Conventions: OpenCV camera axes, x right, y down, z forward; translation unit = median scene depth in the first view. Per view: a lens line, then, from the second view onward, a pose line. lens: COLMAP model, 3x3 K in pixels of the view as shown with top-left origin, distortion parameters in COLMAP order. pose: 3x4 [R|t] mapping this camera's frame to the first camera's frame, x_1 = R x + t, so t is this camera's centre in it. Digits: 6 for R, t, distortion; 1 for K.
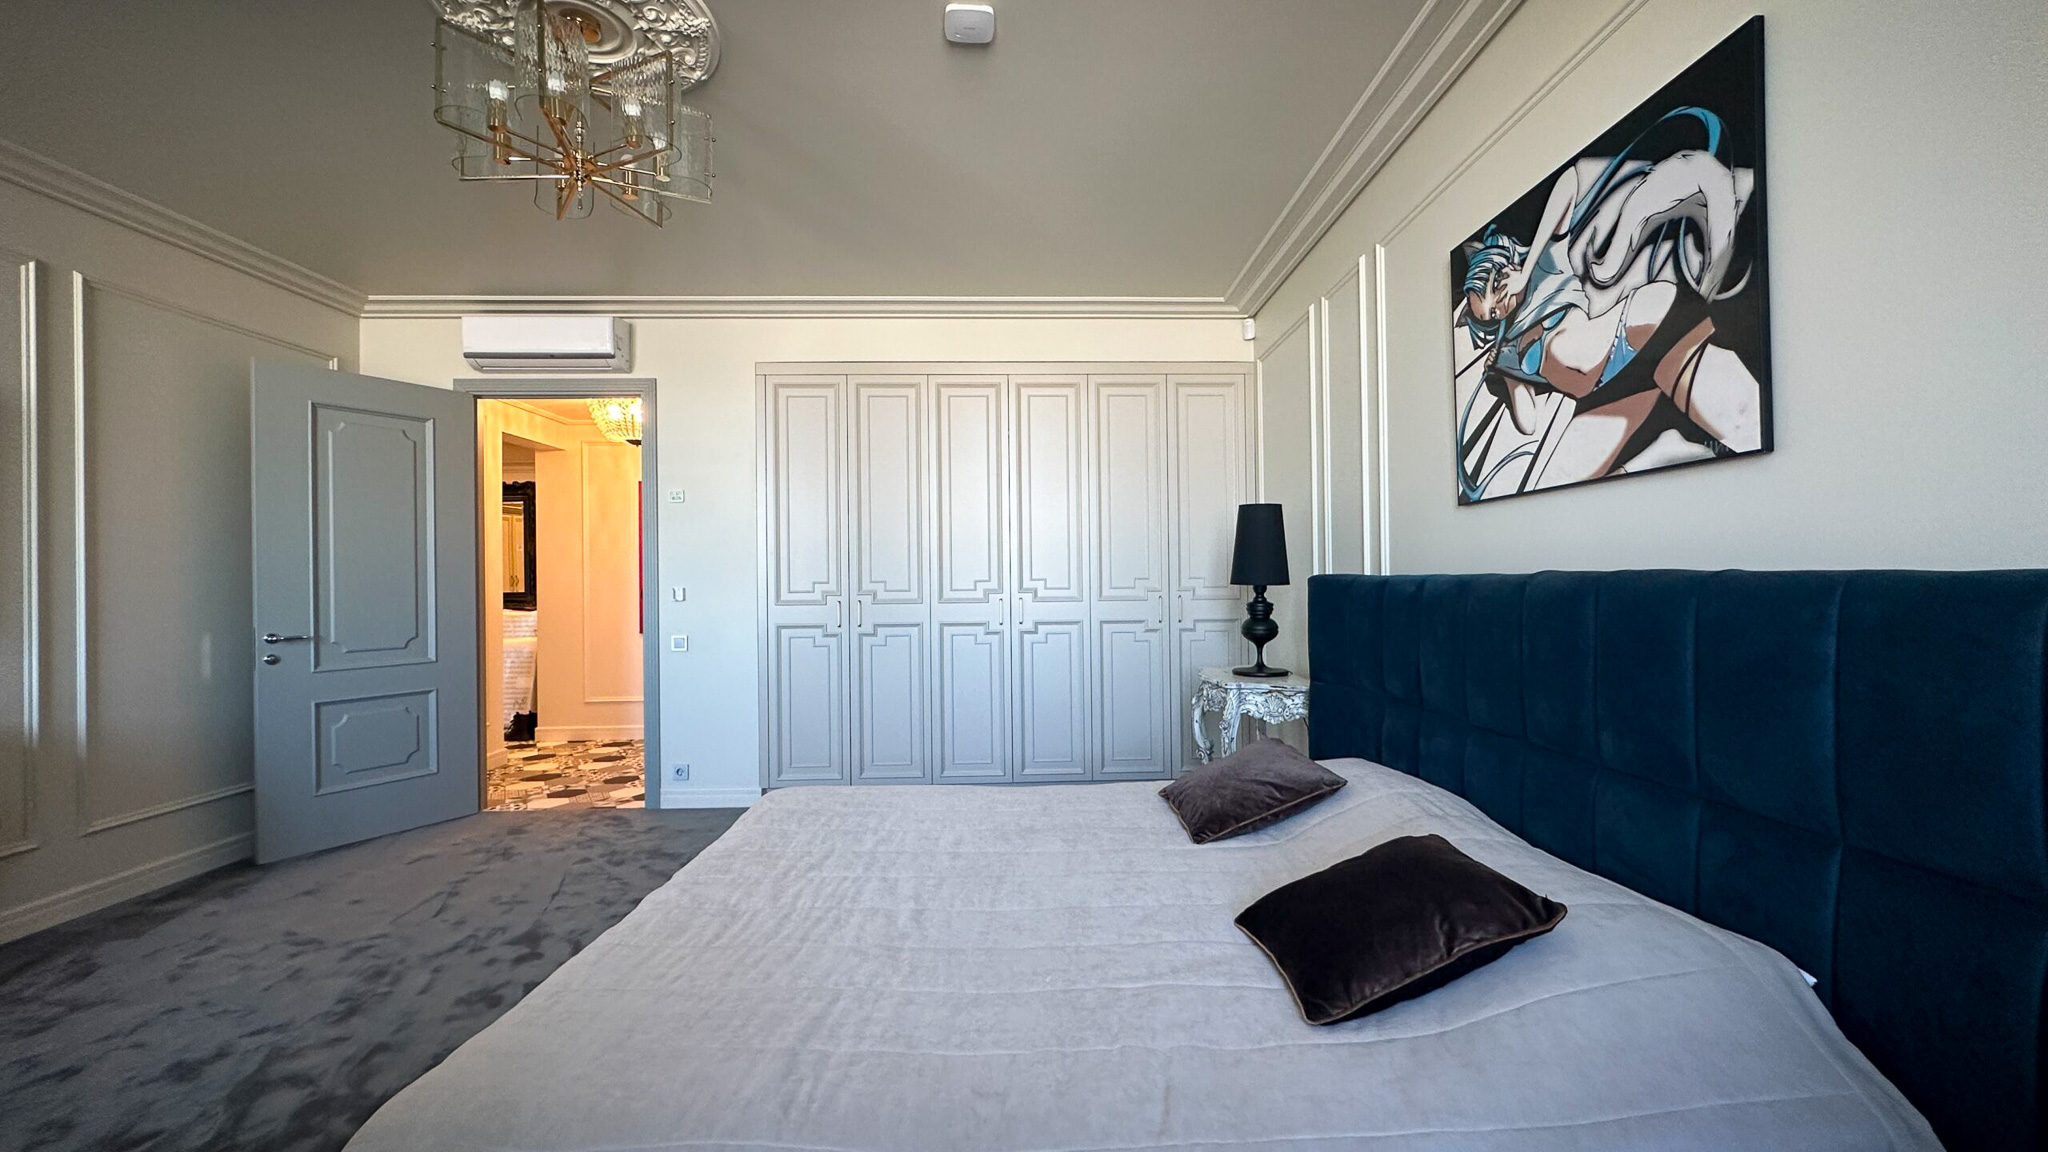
lens RADIAL K [[816.7, 0, 1024.0], [0, 816.7, 576.0], [0, 0, 1]] dist [-0.002301, -0.000248]
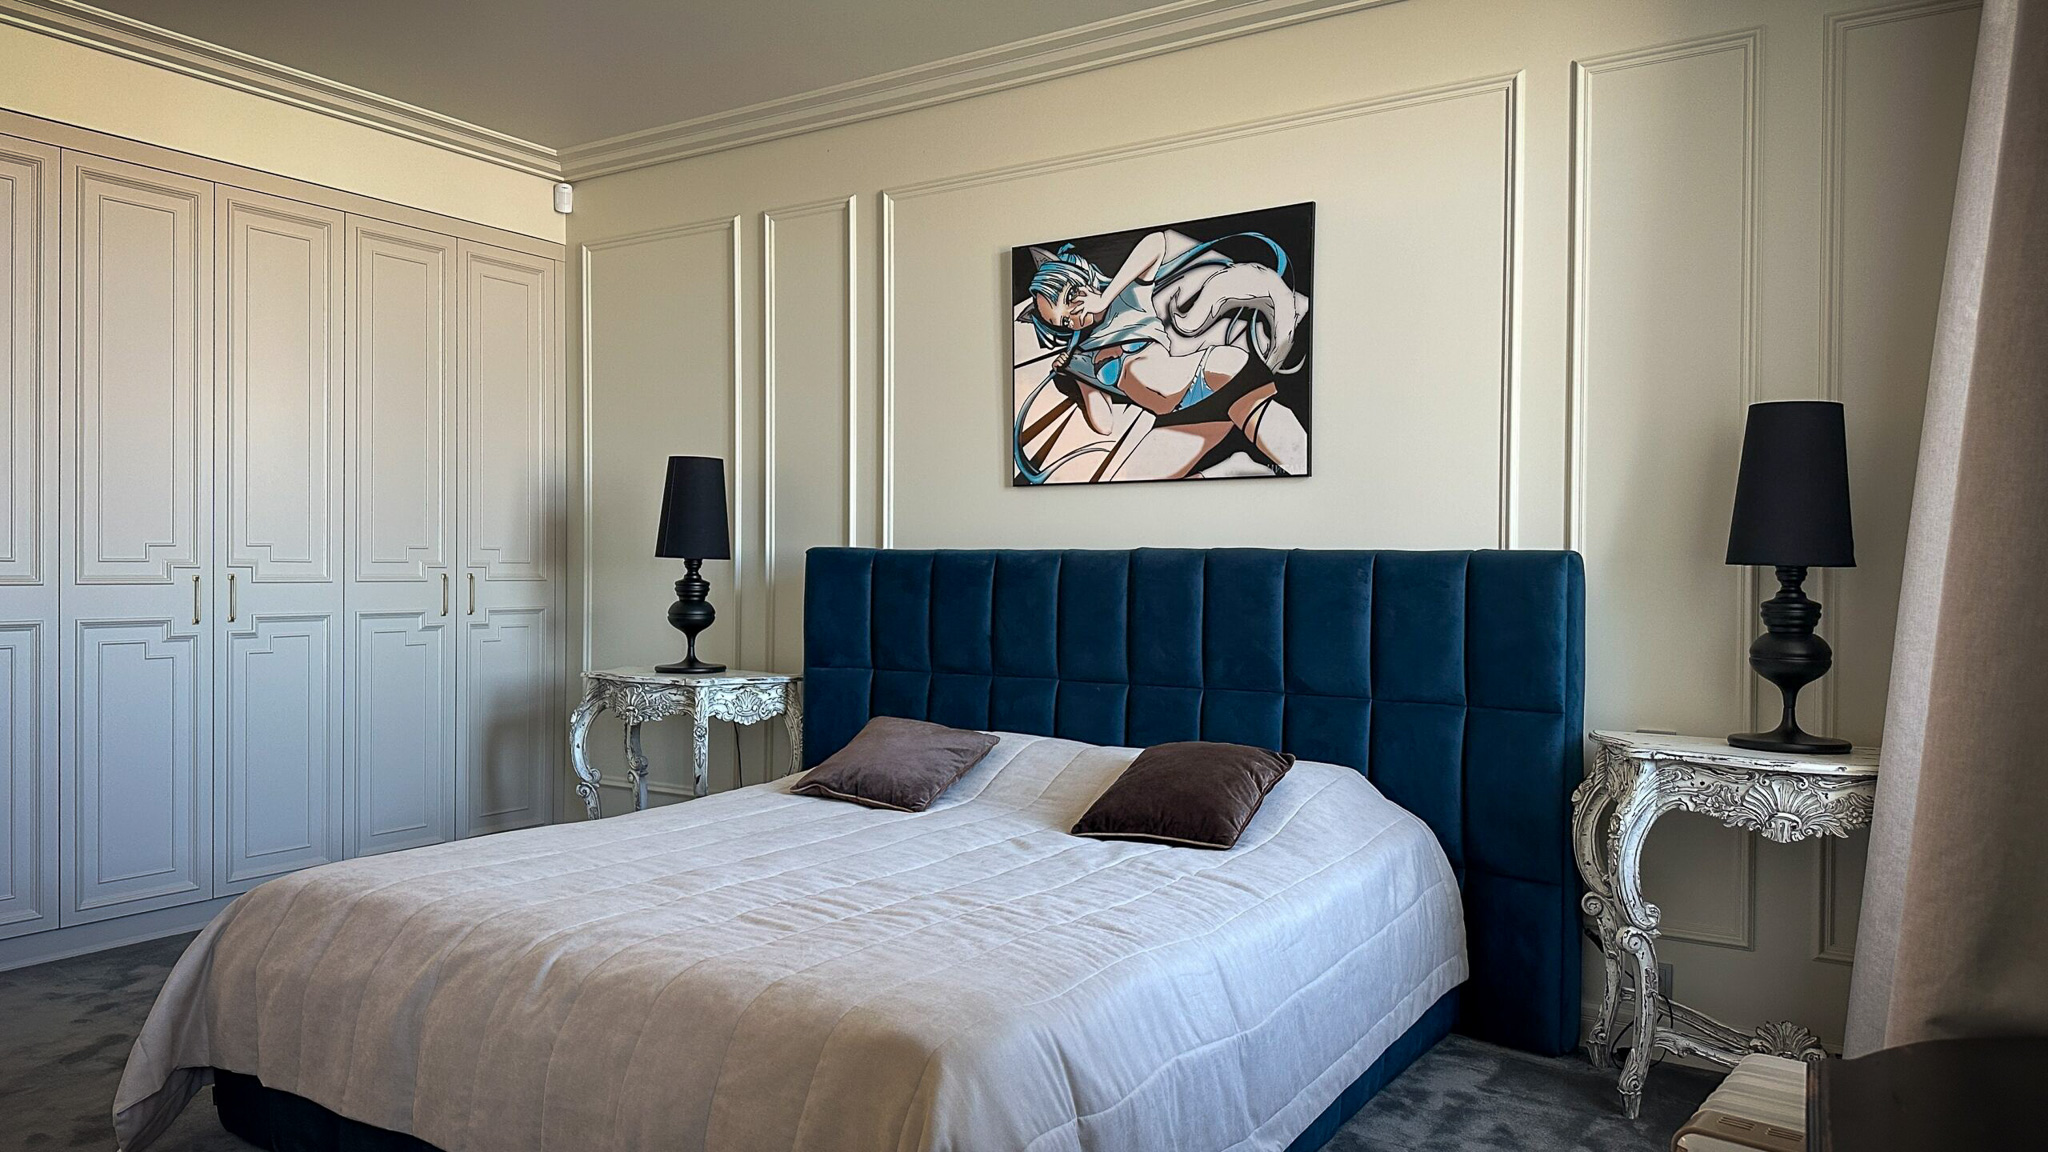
lens RADIAL K [[1424.5, 0, 1024.0], [0, 1424.5, 576.0], [0, 0, 1]] dist [0.156554, -0.245883]
pose [[0.567003, 0.006808, 0.823687, -1.184621], [-0.016859, 0.999852, 0.003341, 0.030364], [-0.823543, -0.015781, 0.567035, -0.101366]]
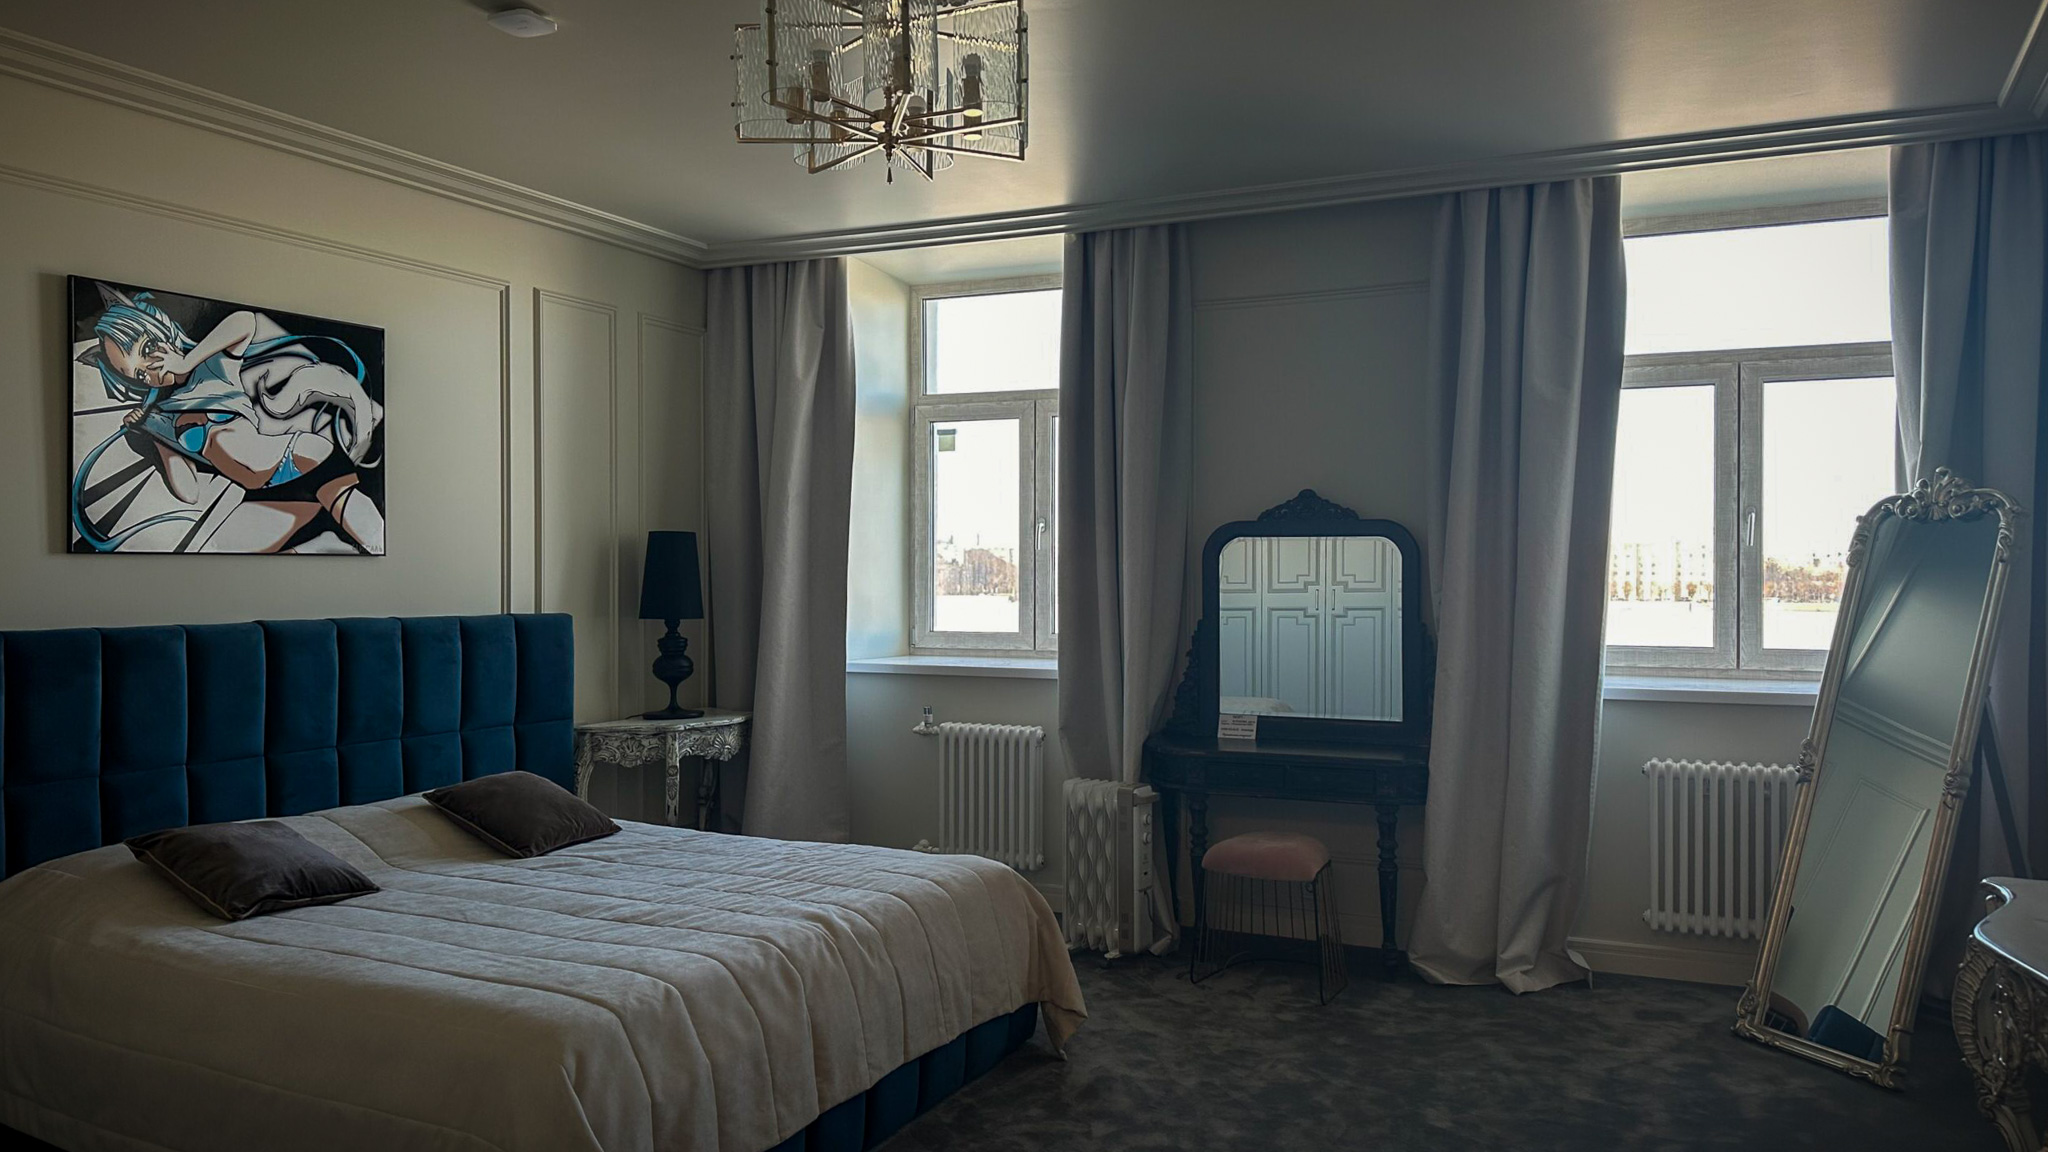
lens RADIAL K [[1484.0, 0, 1024.0], [0, 1484.0, 576.0], [0, 0, 1]] dist [0.004839, -0.002418]
pose [[-0.890784, 0.015744, 0.454155, -1.373726], [0.013447, 0.999875, -0.008288, -0.037801], [-0.454228, -0.001276, -0.890884, 2.328147]]
